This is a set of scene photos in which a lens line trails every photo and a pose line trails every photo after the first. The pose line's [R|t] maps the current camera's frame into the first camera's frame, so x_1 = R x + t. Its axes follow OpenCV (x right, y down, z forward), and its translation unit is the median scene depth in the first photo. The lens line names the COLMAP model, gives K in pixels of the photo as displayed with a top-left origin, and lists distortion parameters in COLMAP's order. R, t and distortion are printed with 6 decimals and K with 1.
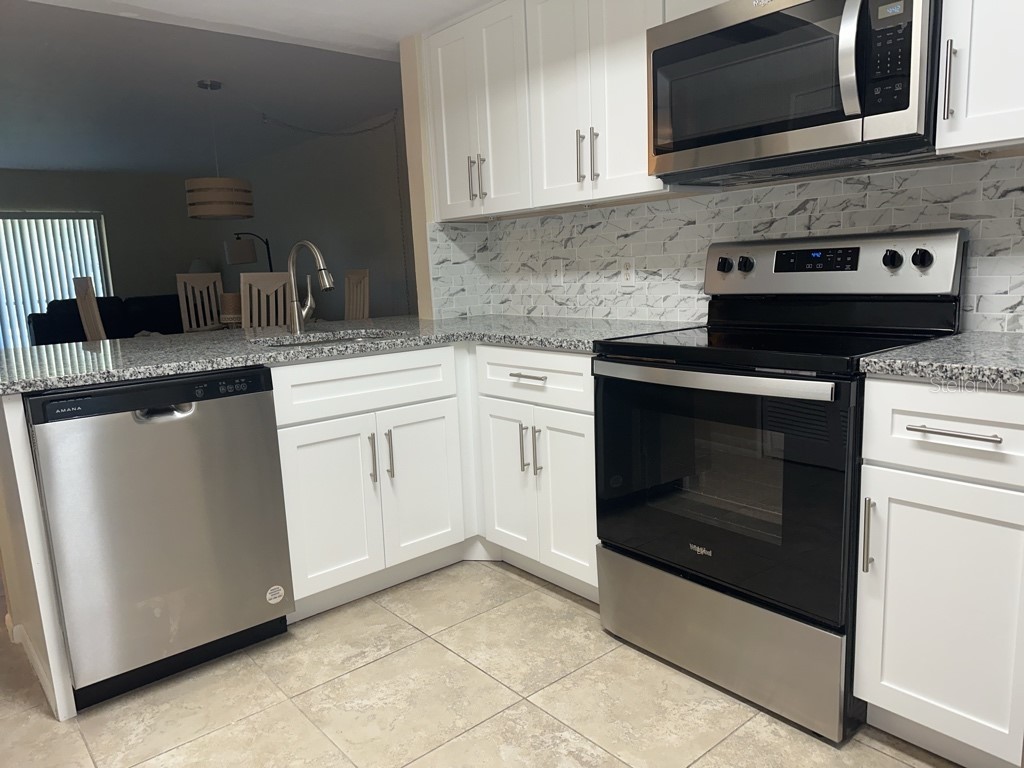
lens RADIAL K [[717.5, 0, 512.0], [0, 717.5, 384.0], [0, 0, 1]] dist [0.080706, -0.003244]
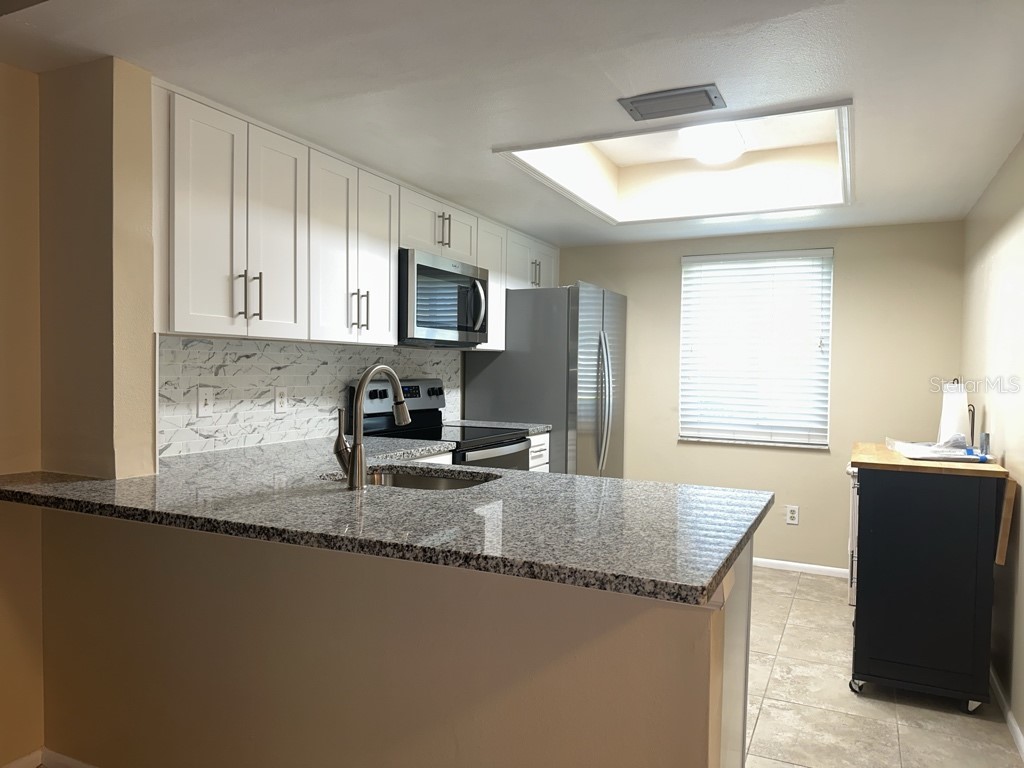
lens RADIAL K [[717.5, 0, 512.0], [0, 717.5, 384.0], [0, 0, 1]] dist [0.080706, -0.003244]
pose [[-0.411446, 0.017208, 0.911272, -0.962776], [0.152088, 0.987100, 0.050030, -0.173395], [-0.898655, 0.159178, -0.408755, 1.080578]]
